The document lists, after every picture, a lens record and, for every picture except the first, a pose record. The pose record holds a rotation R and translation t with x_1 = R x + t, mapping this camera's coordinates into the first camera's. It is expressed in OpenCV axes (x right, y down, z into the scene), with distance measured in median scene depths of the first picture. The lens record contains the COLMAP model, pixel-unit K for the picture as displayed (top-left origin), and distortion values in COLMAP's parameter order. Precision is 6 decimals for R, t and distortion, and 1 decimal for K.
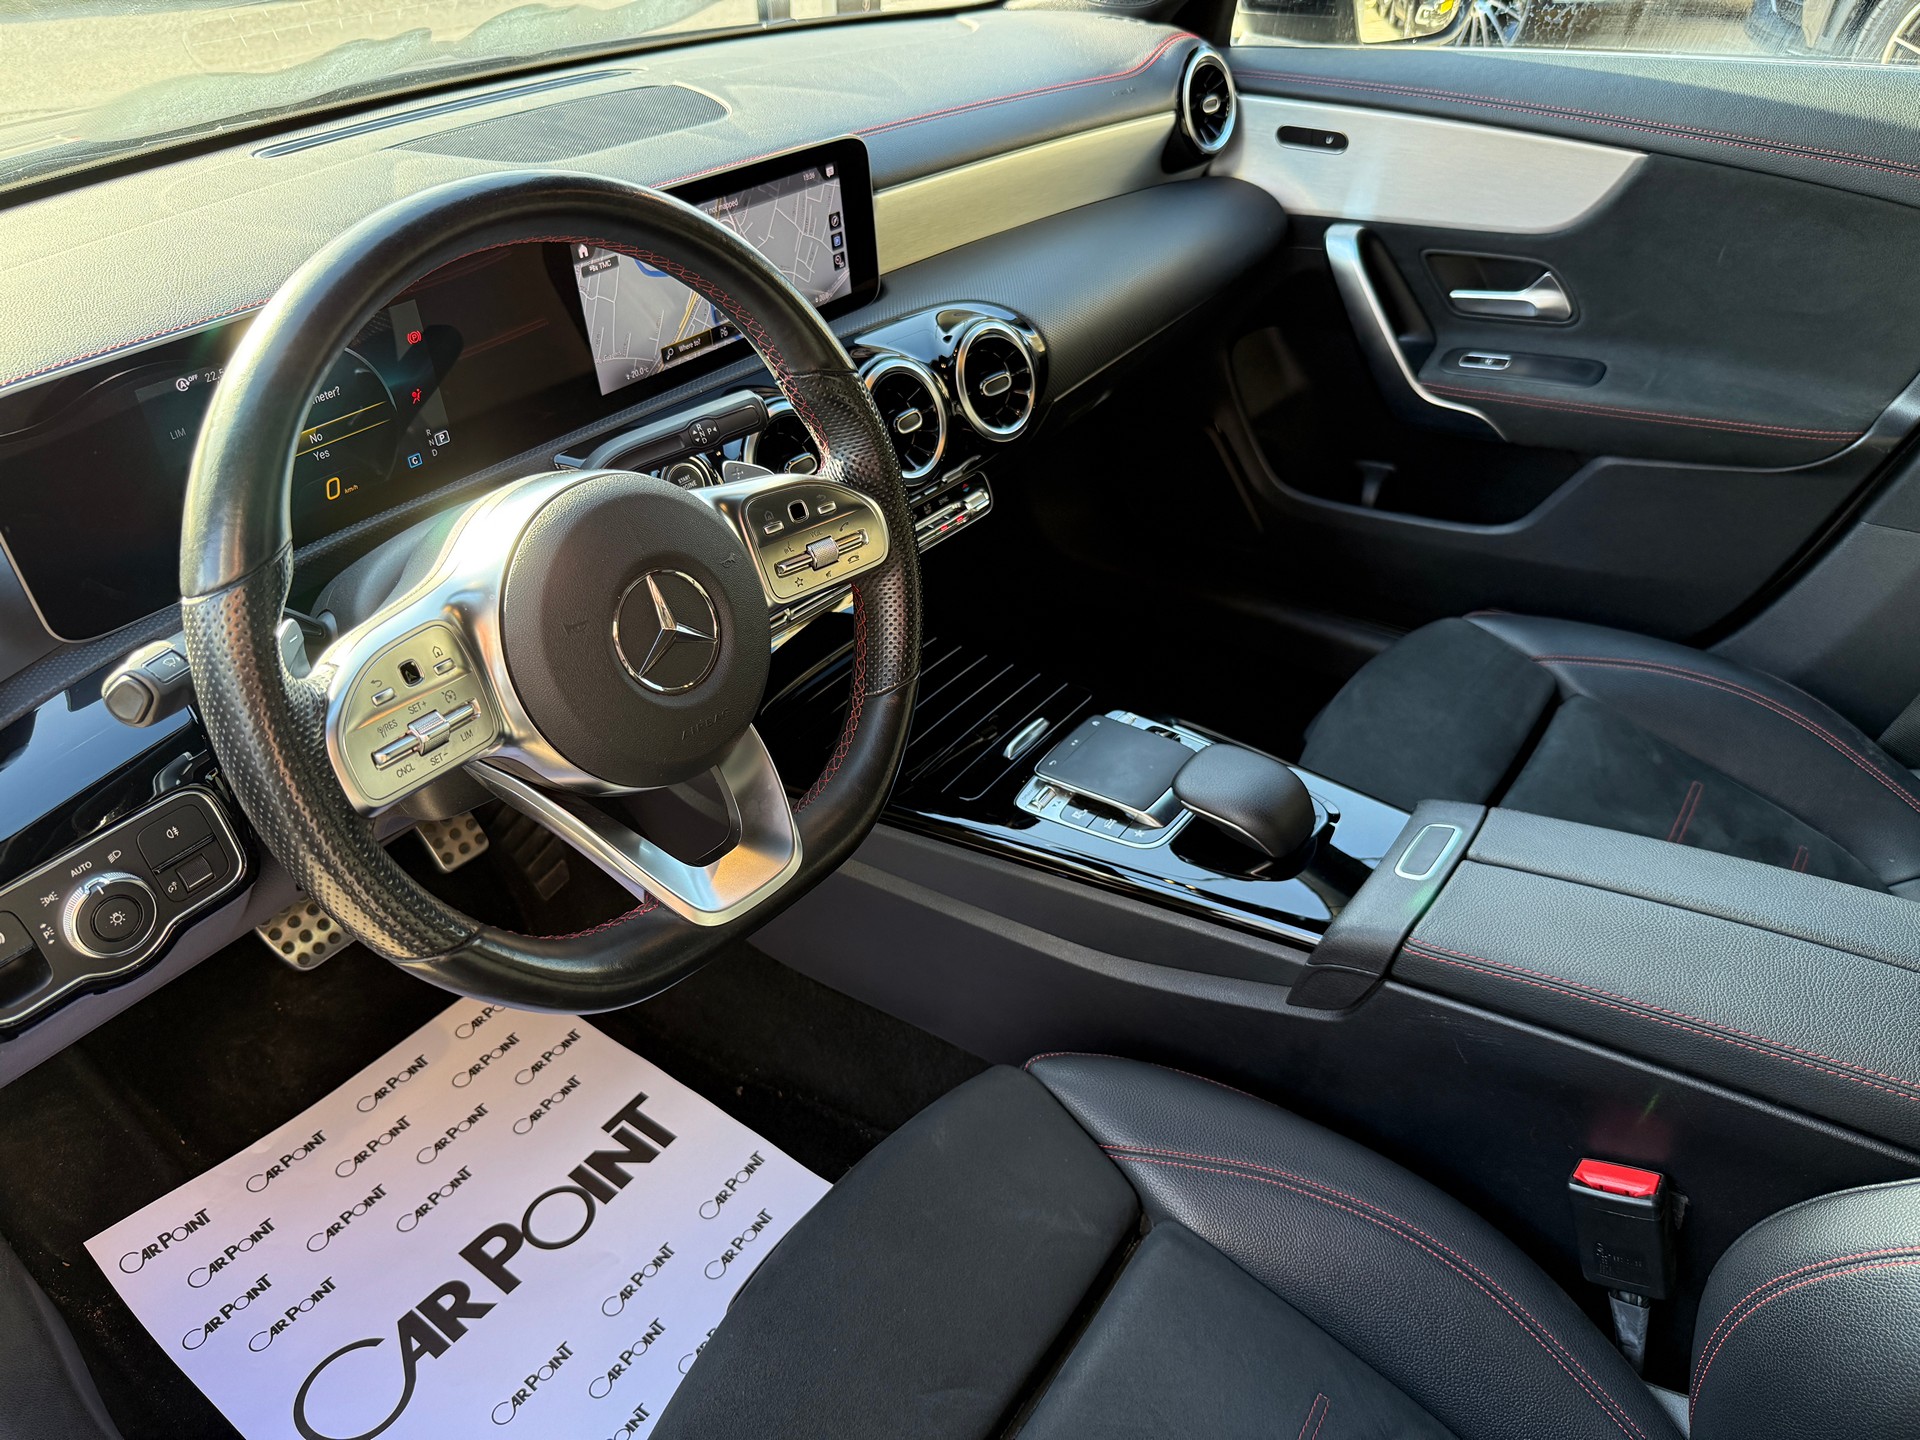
lens RADIAL K [[1342.4, 0, 962.0], [0, 1342.4, 725.7], [0, 0, 1]] dist [0.014456, -0.035218]
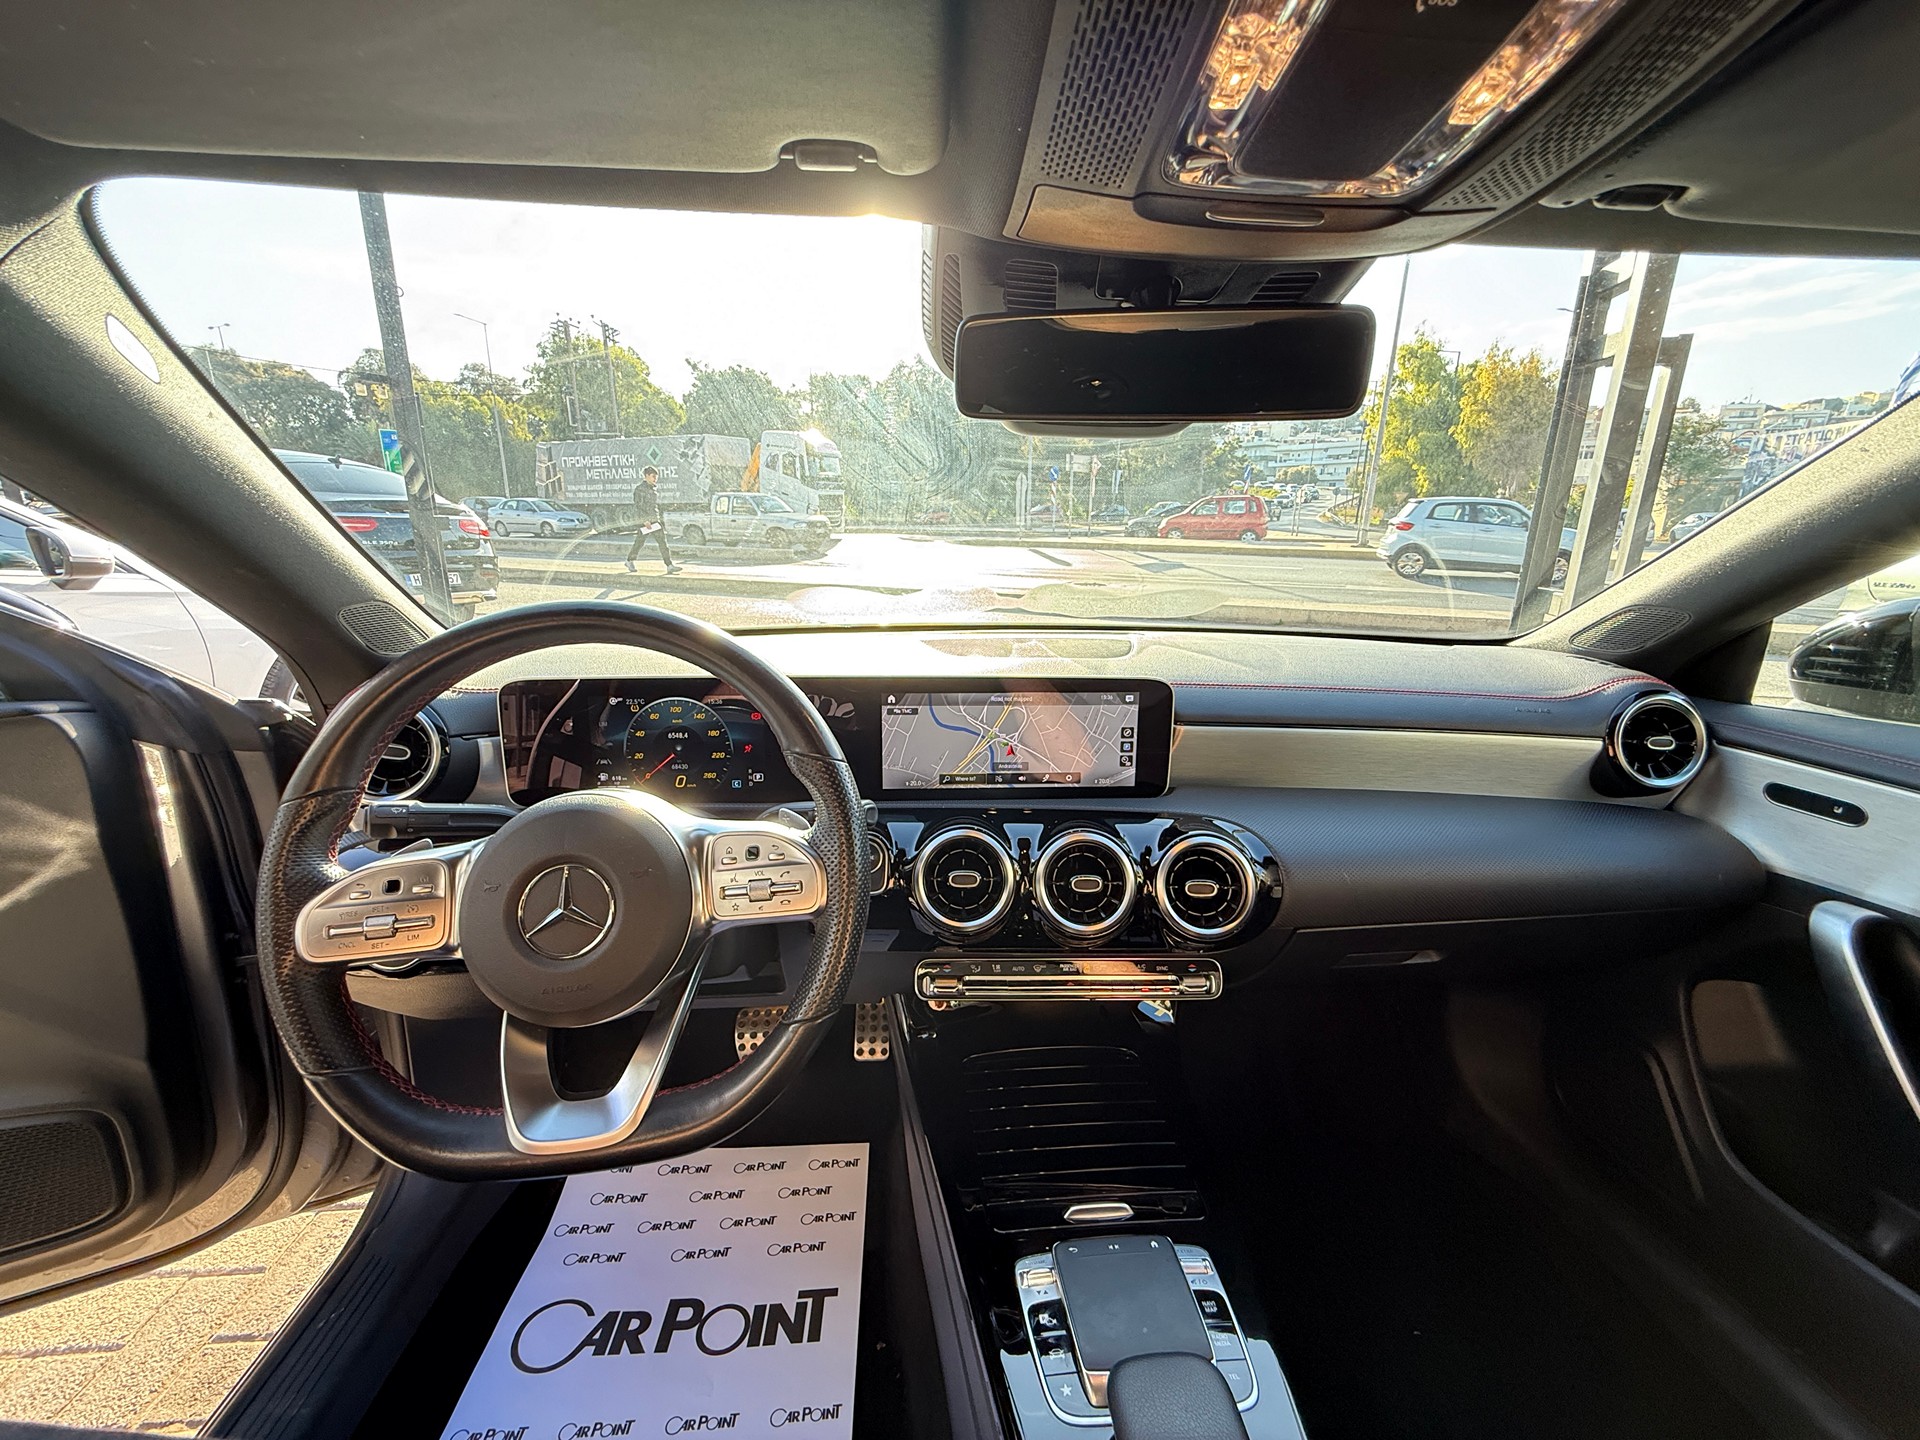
lens RADIAL K [[767.3, 0, 956.2], [0, 767.3, 722.0], [0, 0, 1]] dist [-0.003185, 0.000099]
pose [[0.651025, 0.202927, -0.731428, 0.331352], [-0.462281, 0.870282, -0.170014, -0.168369], [0.602049, 0.448809, 0.660385, 0.371900]]
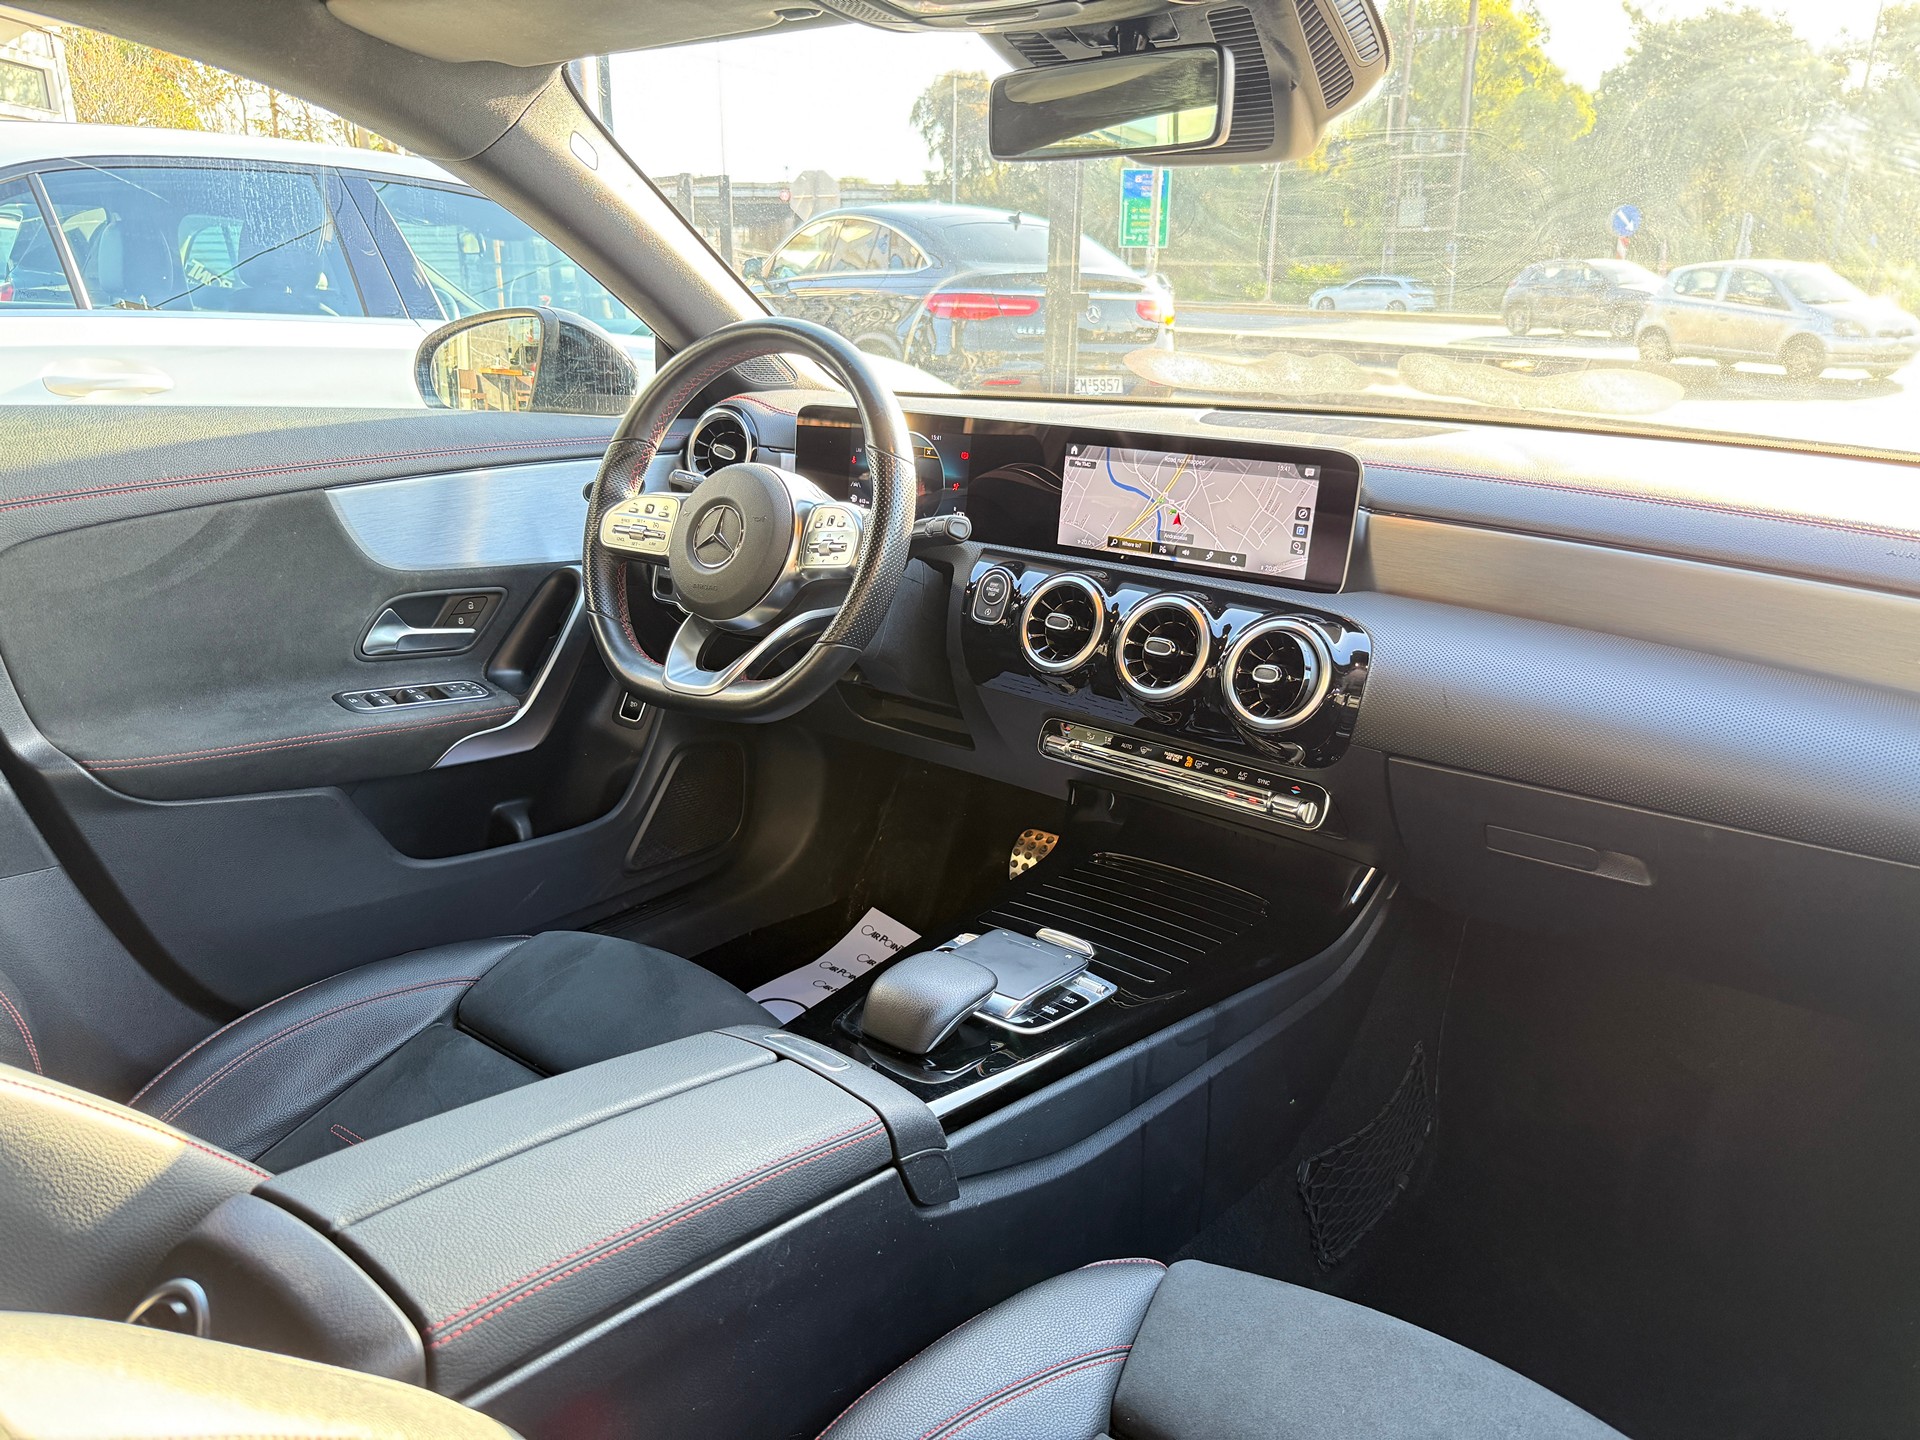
lens RADIAL K [[1342.4, 0, 954.2], [0, 1342.4, 734.2], [0, 0, 1]] dist [0.014456, -0.035218]
pose [[-0.031245, 0.312717, -0.949332, 0.993326], [-0.604784, 0.750280, 0.267052, -0.343075], [0.795776, 0.582485, 0.165684, 0.653659]]
